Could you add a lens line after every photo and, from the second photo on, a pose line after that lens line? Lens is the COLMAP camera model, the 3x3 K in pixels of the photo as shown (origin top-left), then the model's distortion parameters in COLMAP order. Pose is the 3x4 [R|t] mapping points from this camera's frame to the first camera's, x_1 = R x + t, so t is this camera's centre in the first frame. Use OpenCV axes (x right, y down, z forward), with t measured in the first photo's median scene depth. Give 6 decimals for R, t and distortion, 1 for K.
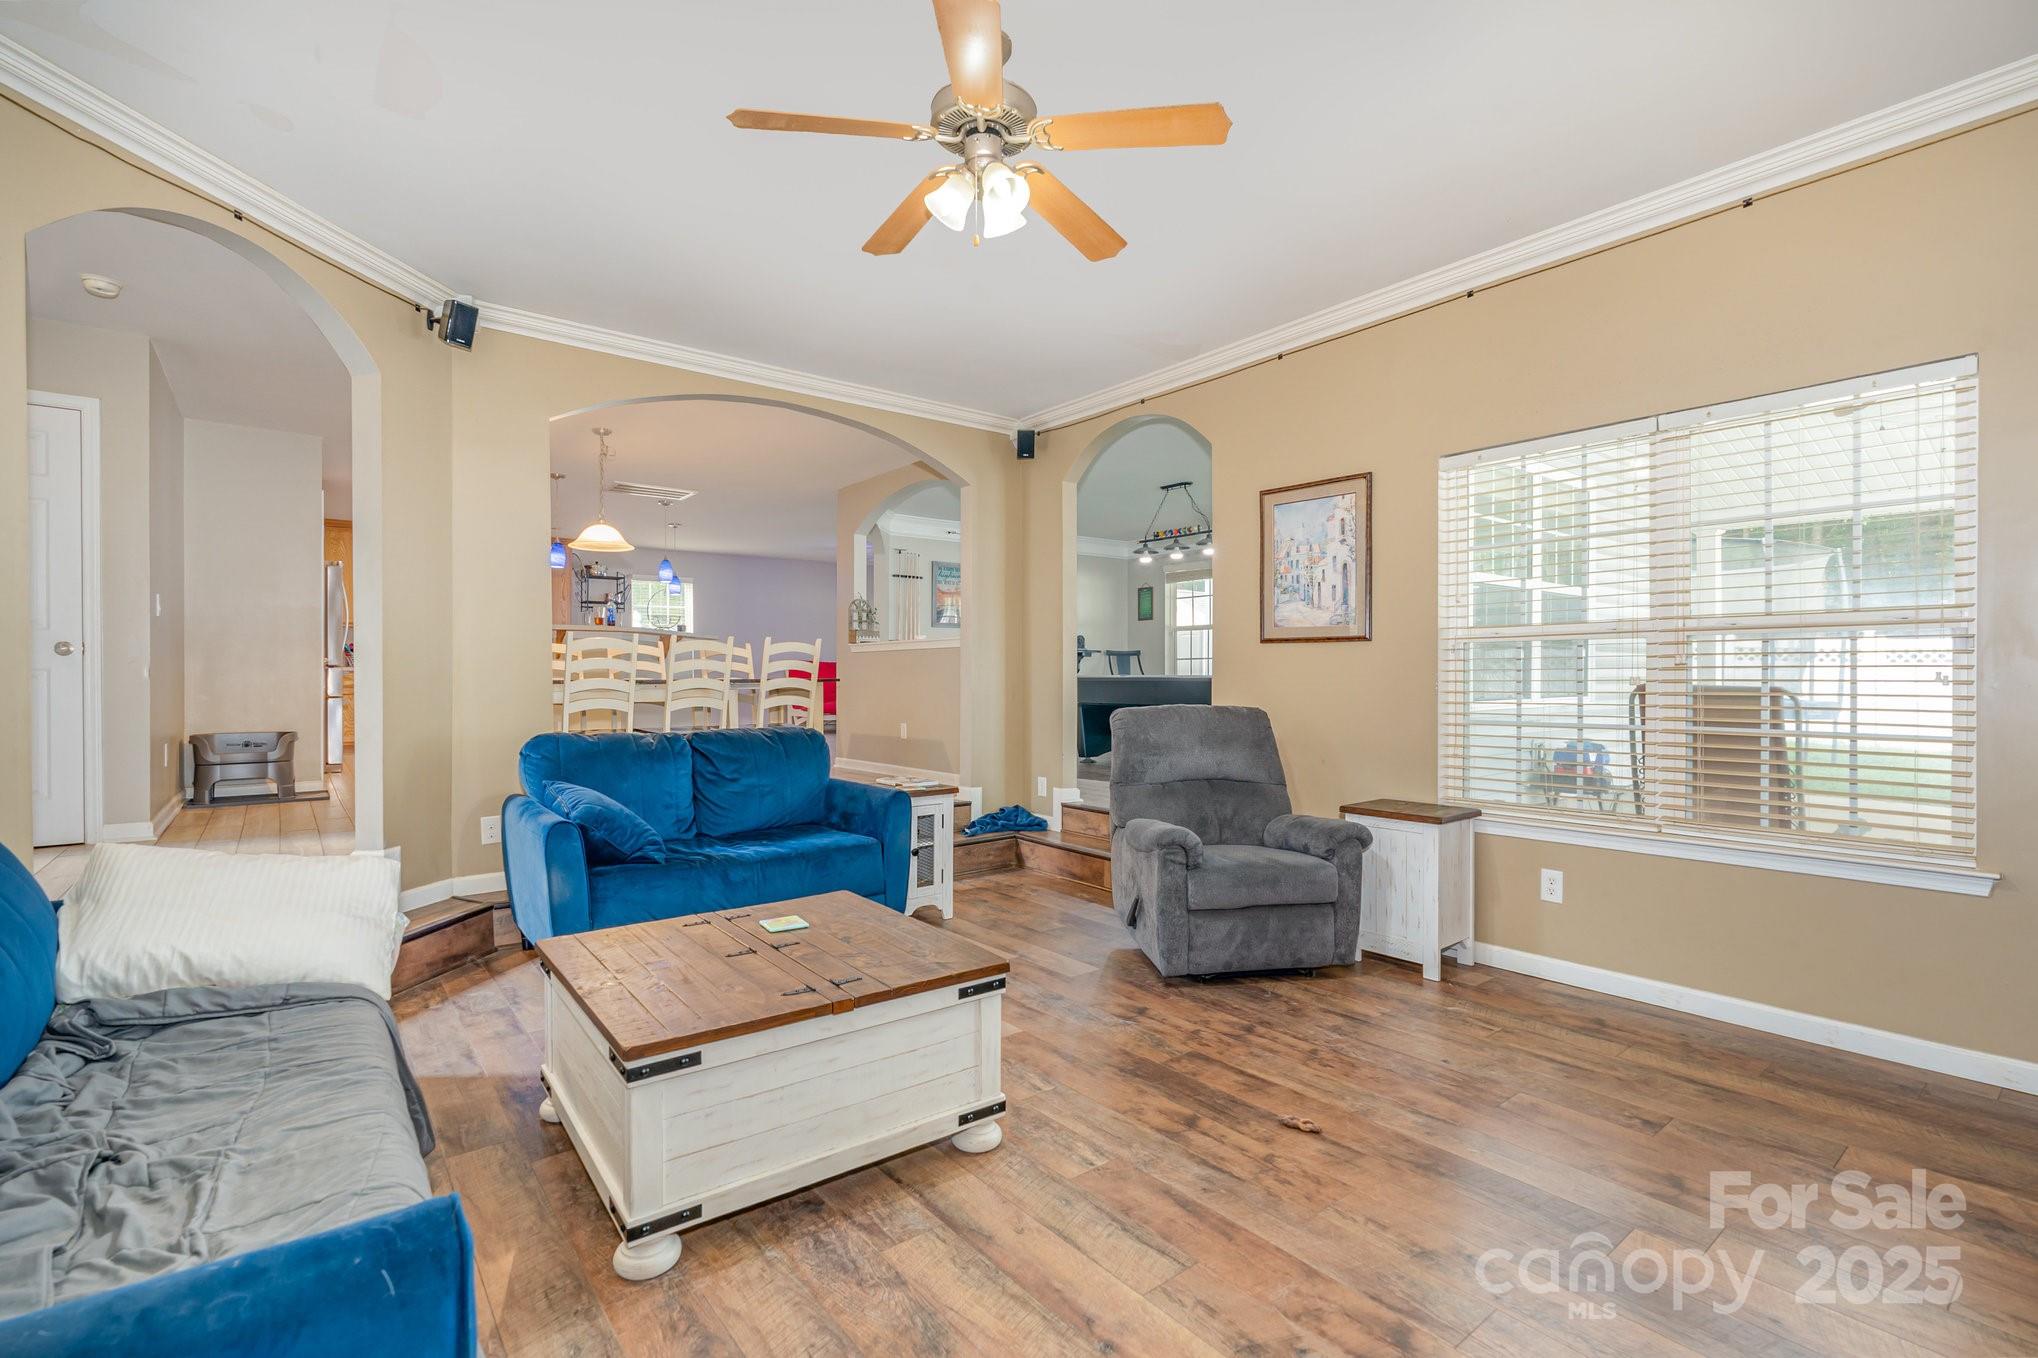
lens RADIAL K [[948.8, 0, 1014.3], [0, 948.8, 689.6], [0, 0, 1]] dist [-0.001304, -0.000086]
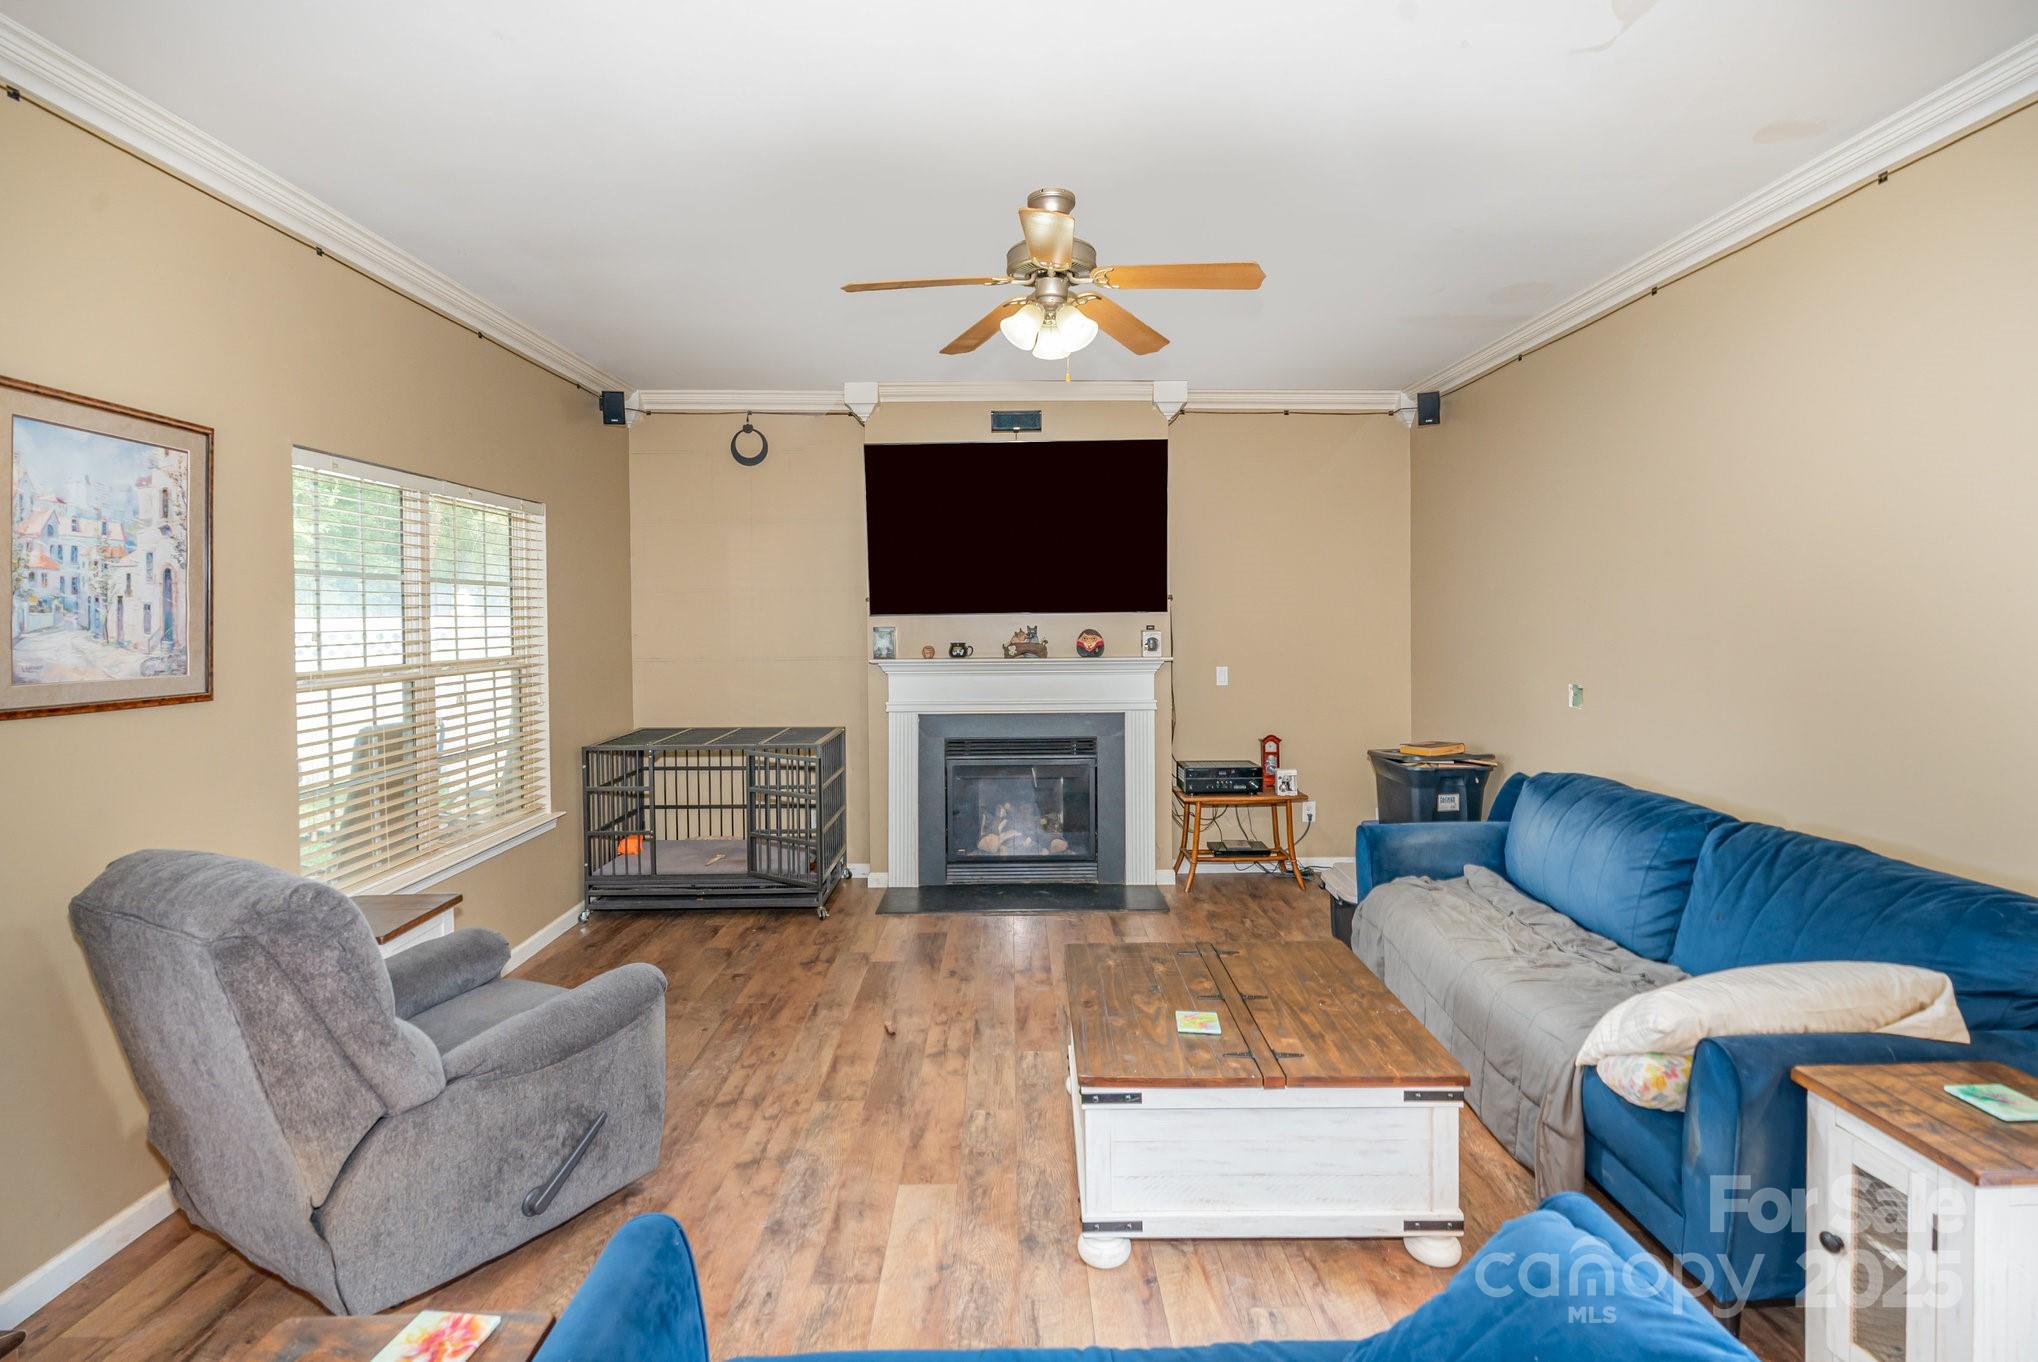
lens RADIAL K [[932.5, 0, 1042.0], [0, 932.5, 612.2], [0, 0, 1]] dist [0.000951, 0.000344]
pose [[-0.812775, 0.003011, 0.582569, -0.412845], [0.007045, 0.999964, 0.004661, -0.105429], [-0.582535, 0.007892, -0.812768, 1.151066]]
